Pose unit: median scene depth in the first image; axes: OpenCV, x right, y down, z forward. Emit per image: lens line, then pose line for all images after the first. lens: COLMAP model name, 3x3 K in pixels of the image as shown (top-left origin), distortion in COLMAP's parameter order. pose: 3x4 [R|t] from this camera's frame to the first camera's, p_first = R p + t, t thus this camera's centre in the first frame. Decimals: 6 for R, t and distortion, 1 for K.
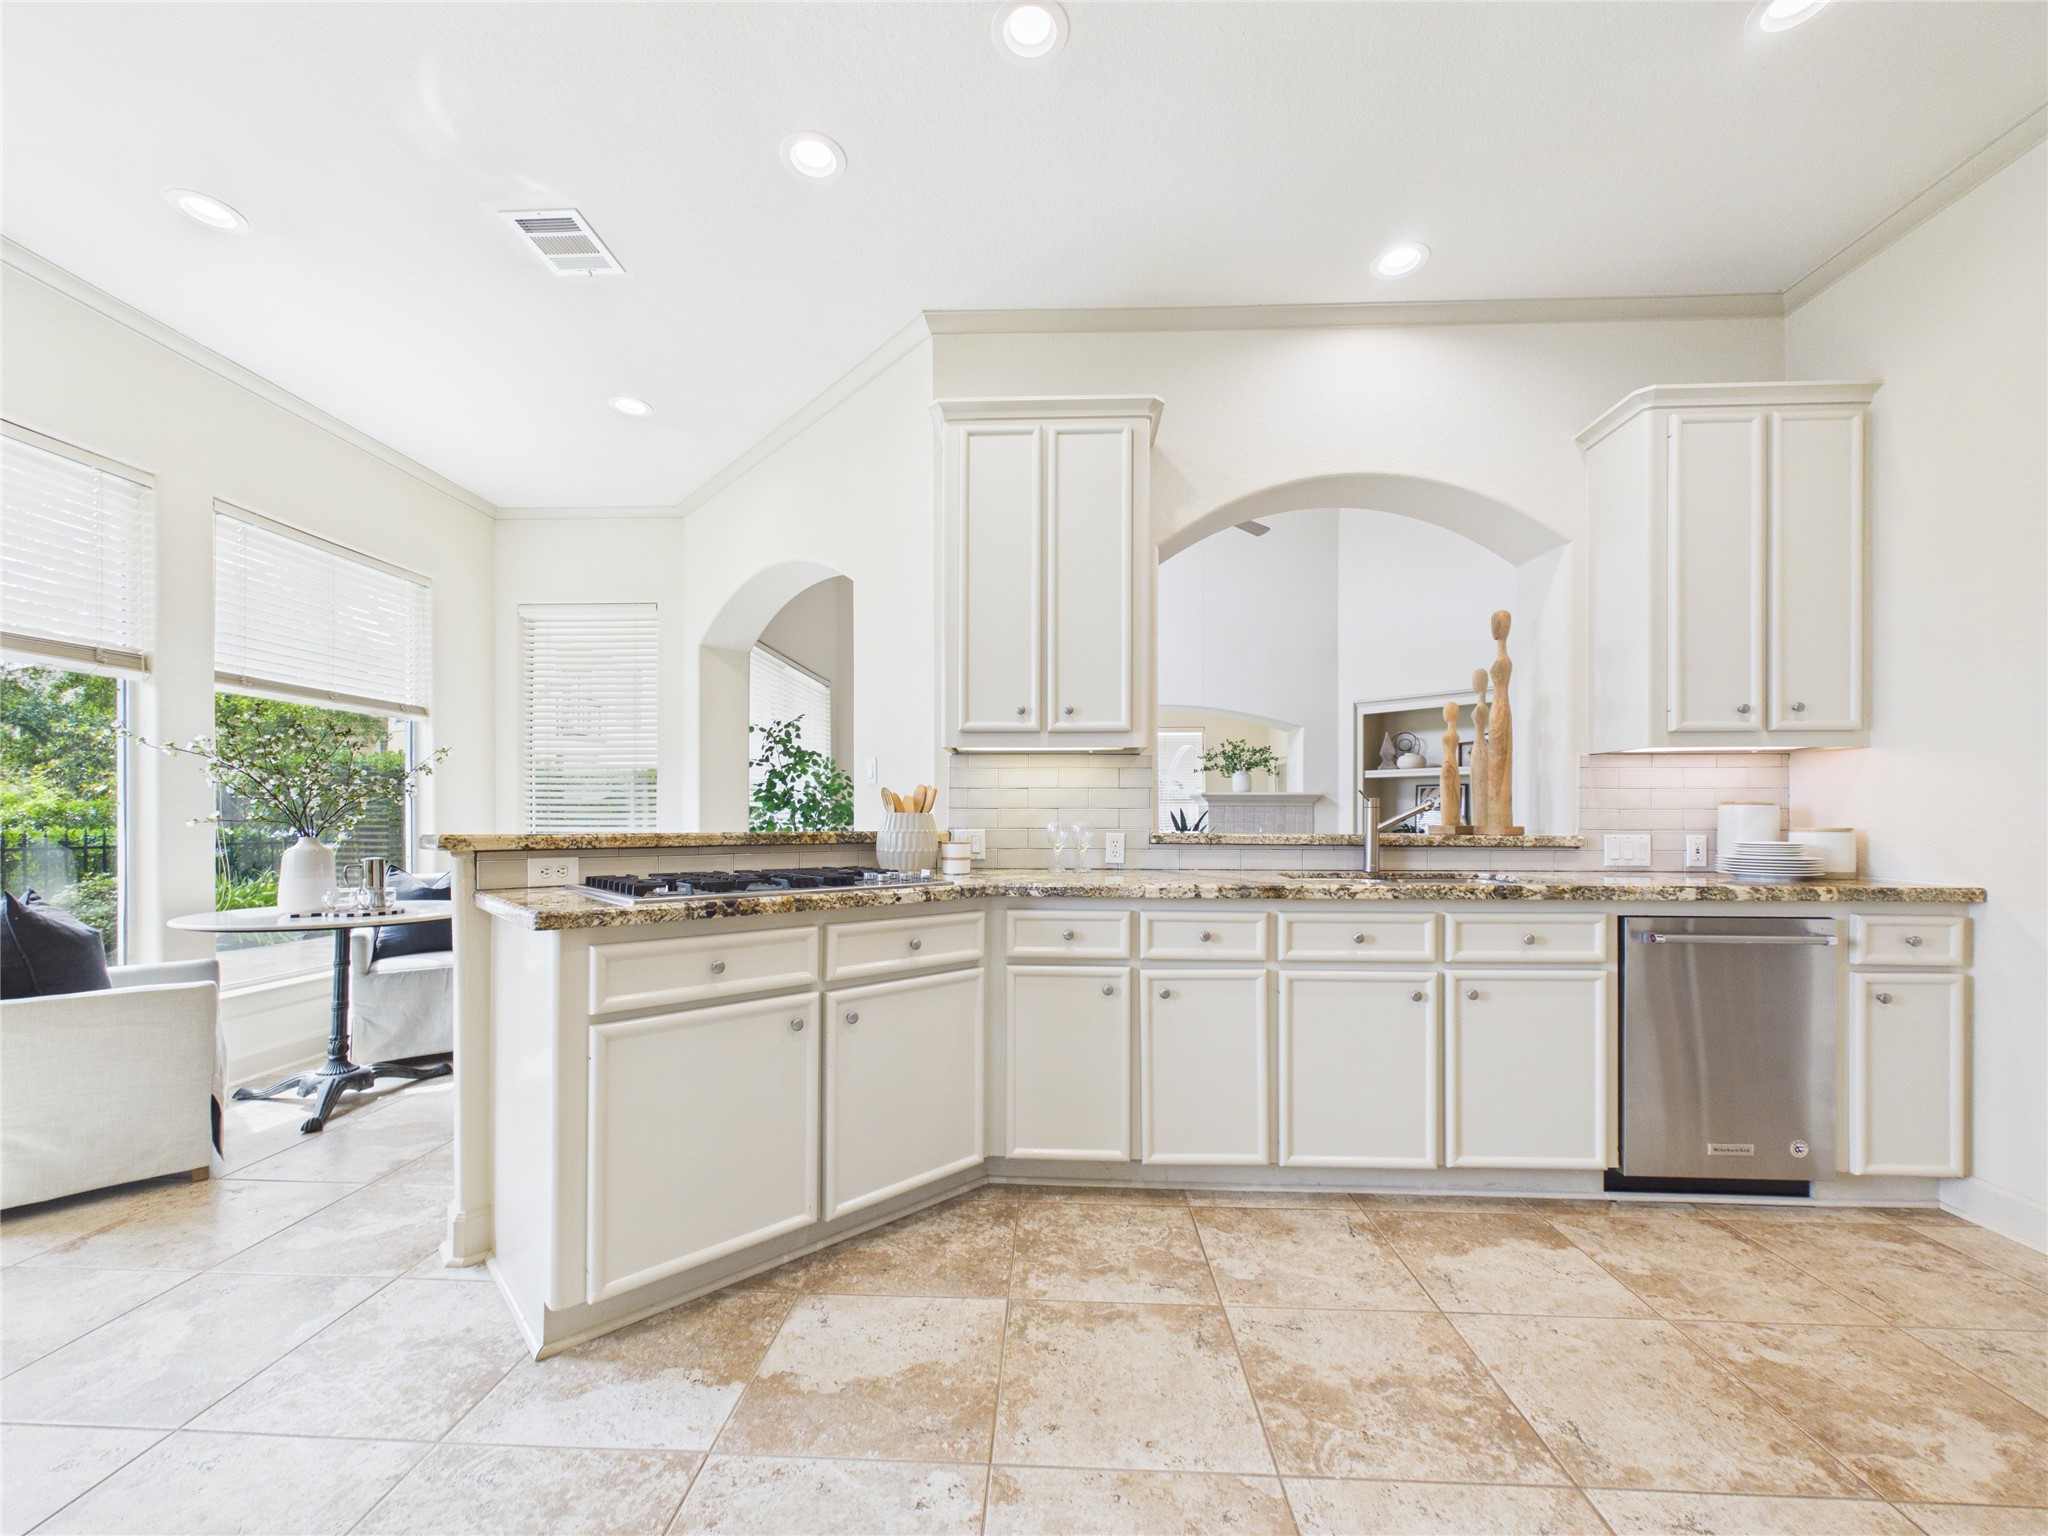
lens RADIAL K [[825.8, 0, 1028.5], [0, 825.8, 815.8], [0, 0, 1]] dist [-0.002210, 0.000866]
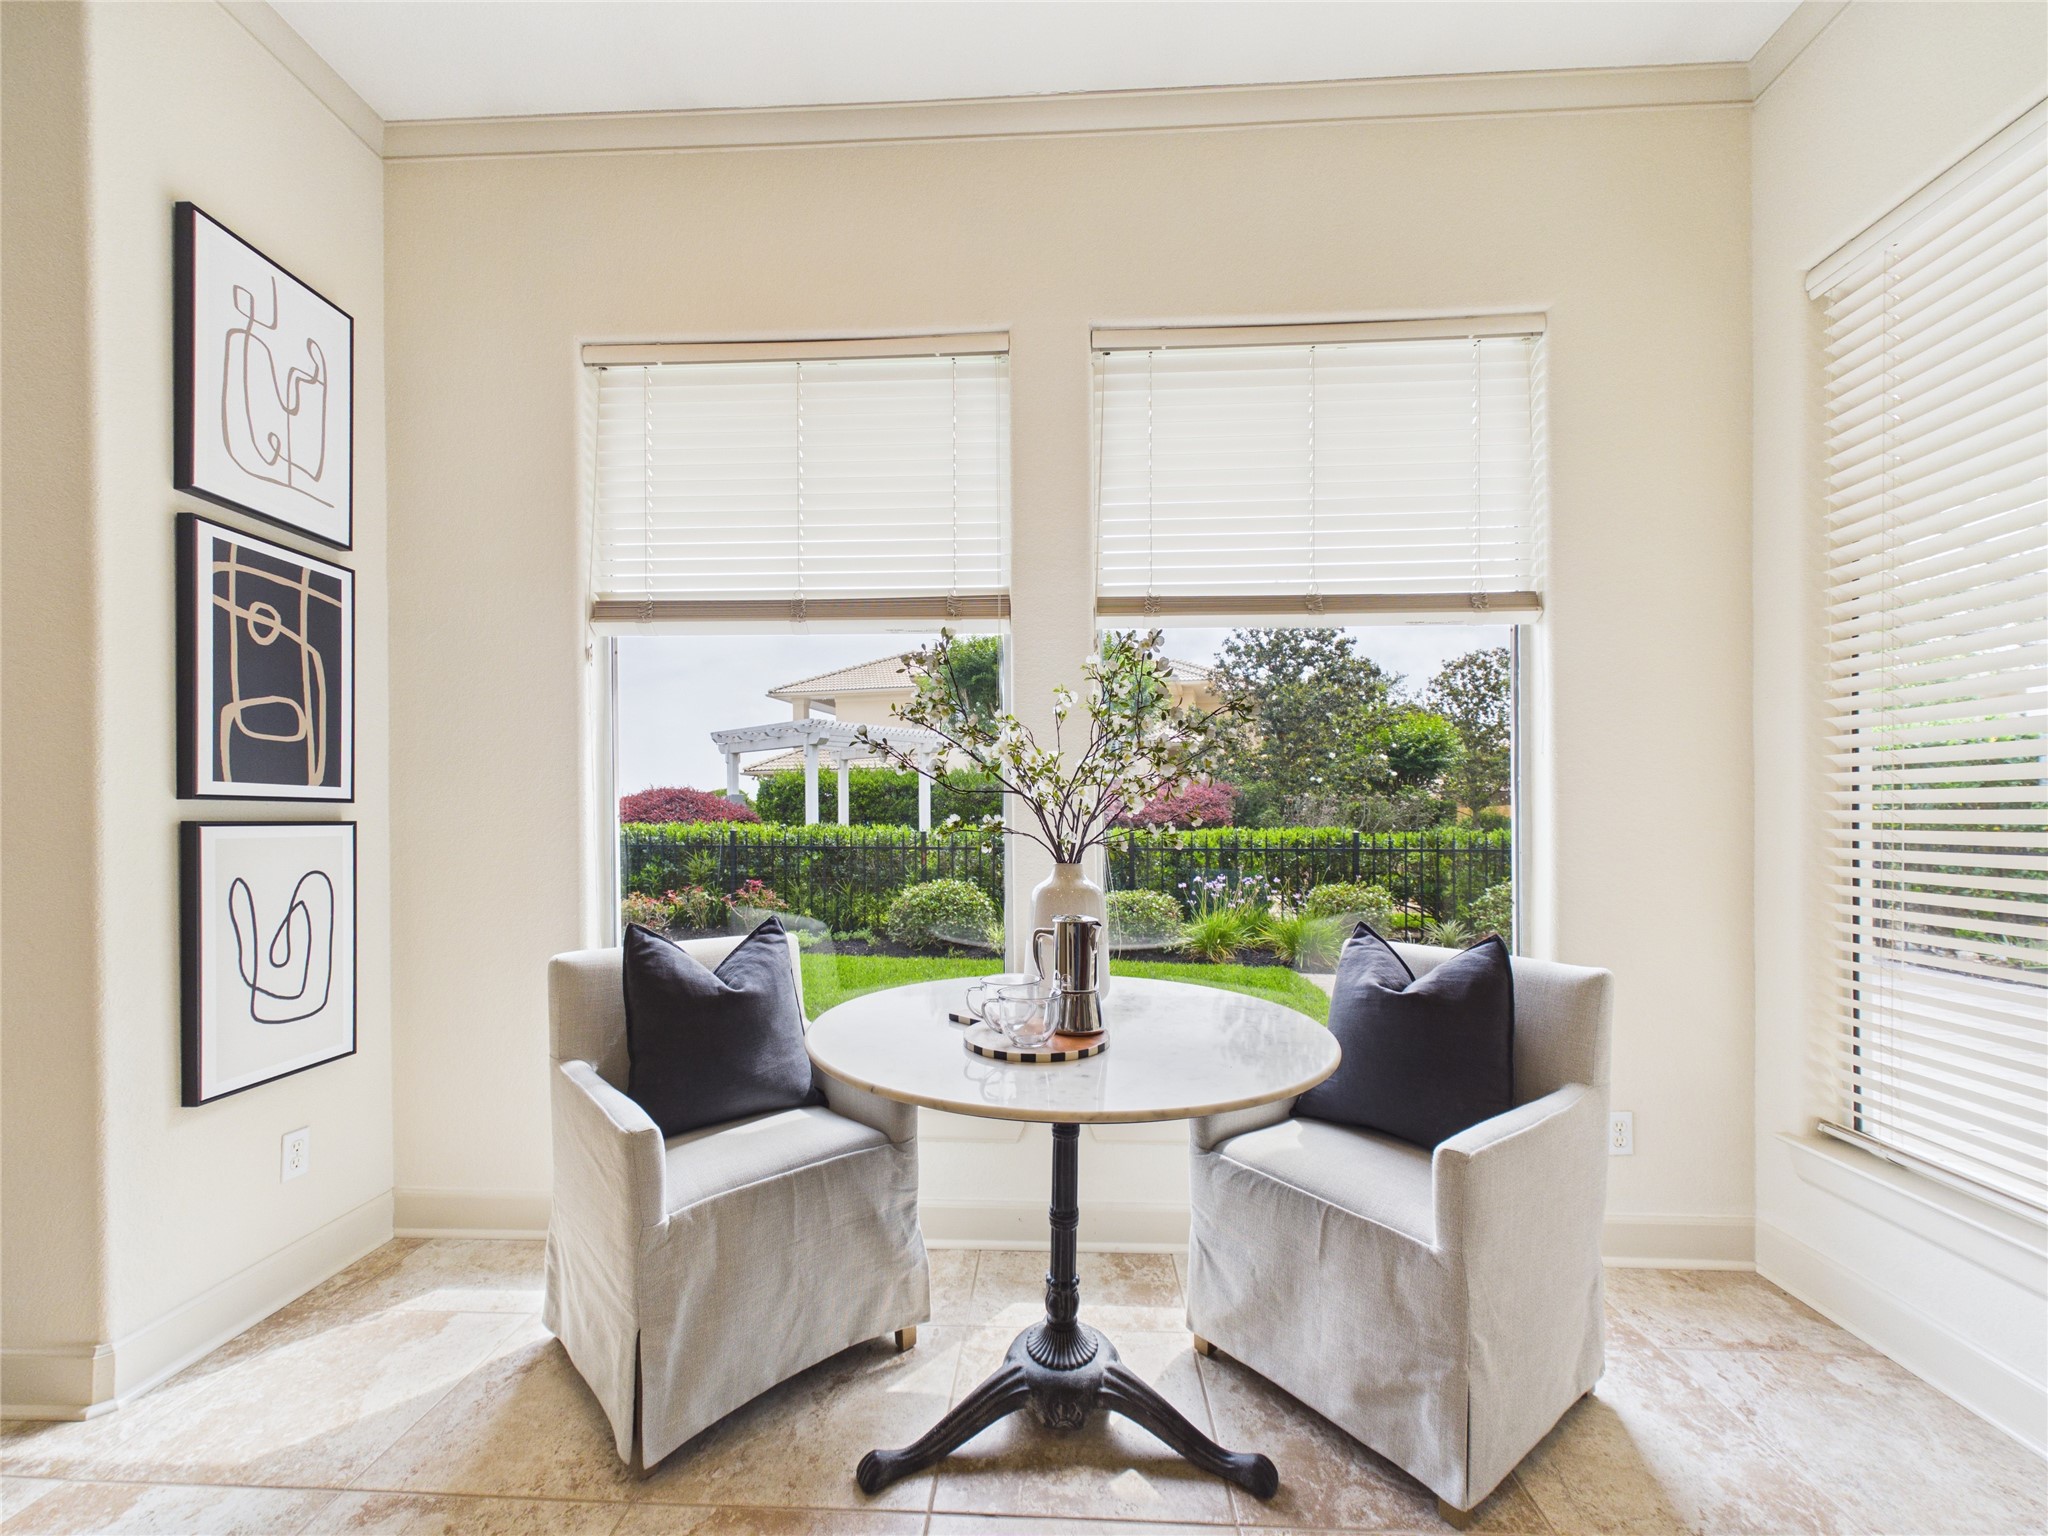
lens RADIAL K [[825.8, 0, 1074.8], [0, 825.8, 817.5], [0, 0, 1]] dist [-0.002210, 0.000866]
pose [[-0.010037, -0.005195, -0.999936, -0.482426], [0.008876, 0.999947, -0.005284, -0.000548], [0.999910, -0.008928, -0.009990, 1.402372]]
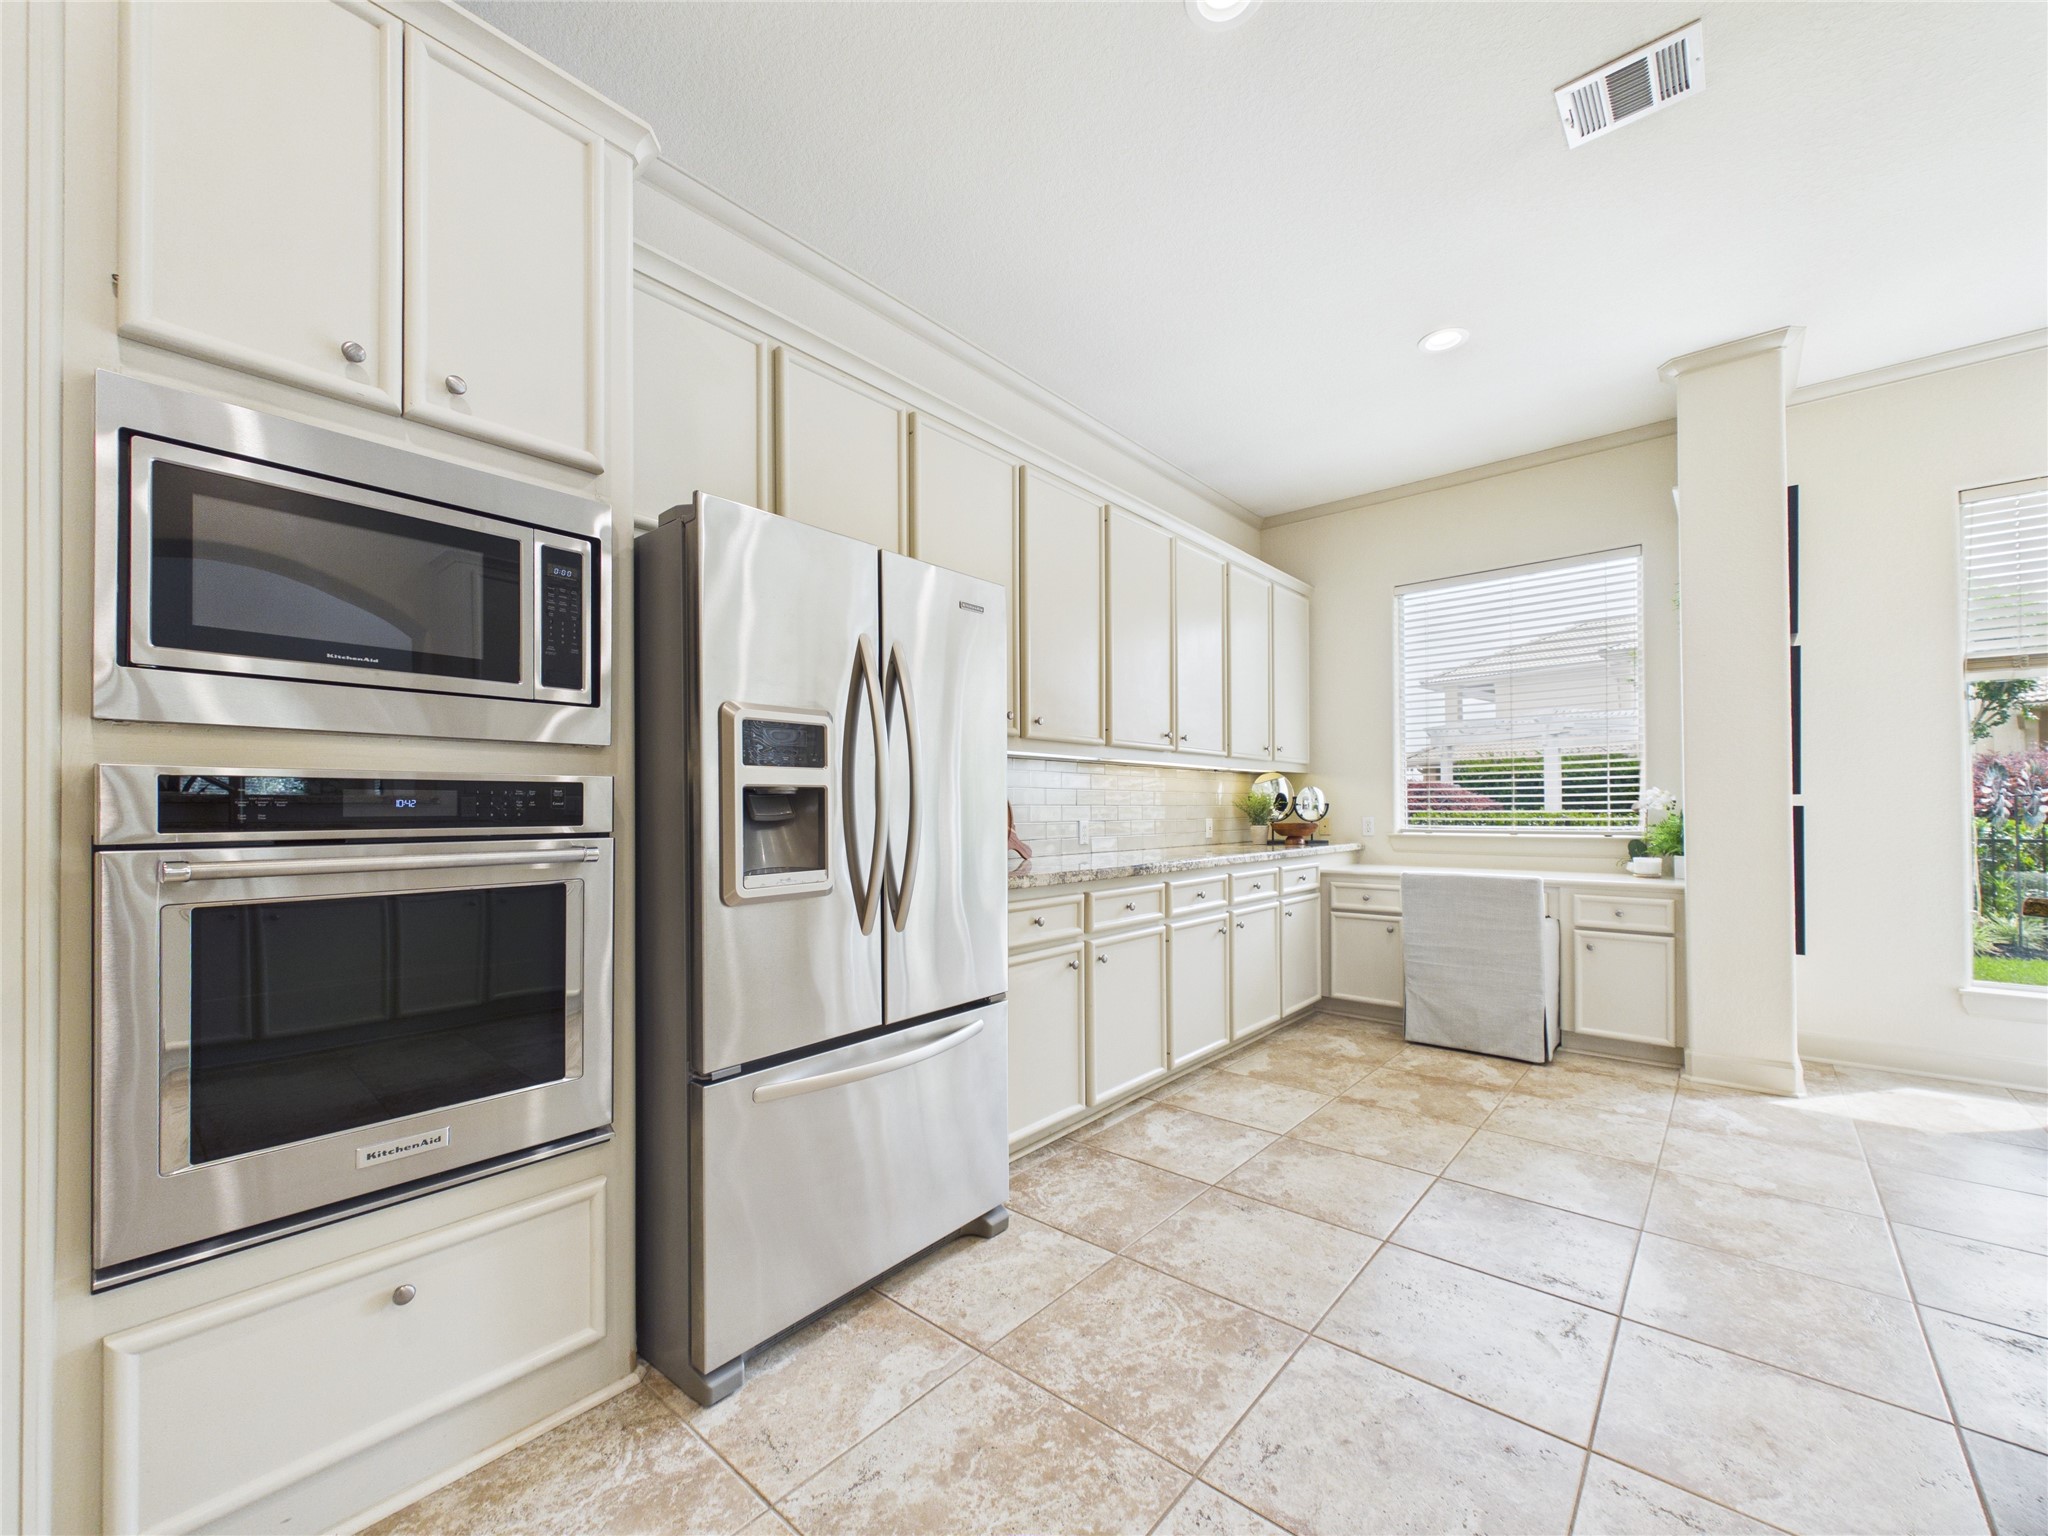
lens RADIAL K [[825.8, 0, 1029.9], [0, 825.8, 804.9], [0, 0, 1]] dist [-0.002210, 0.000866]
pose [[-0.617983, -0.005832, -0.786170, 0.684268], [0.003767, 0.999939, -0.010379, 0.002671], [0.786182, -0.009376, -0.617924, 0.449417]]
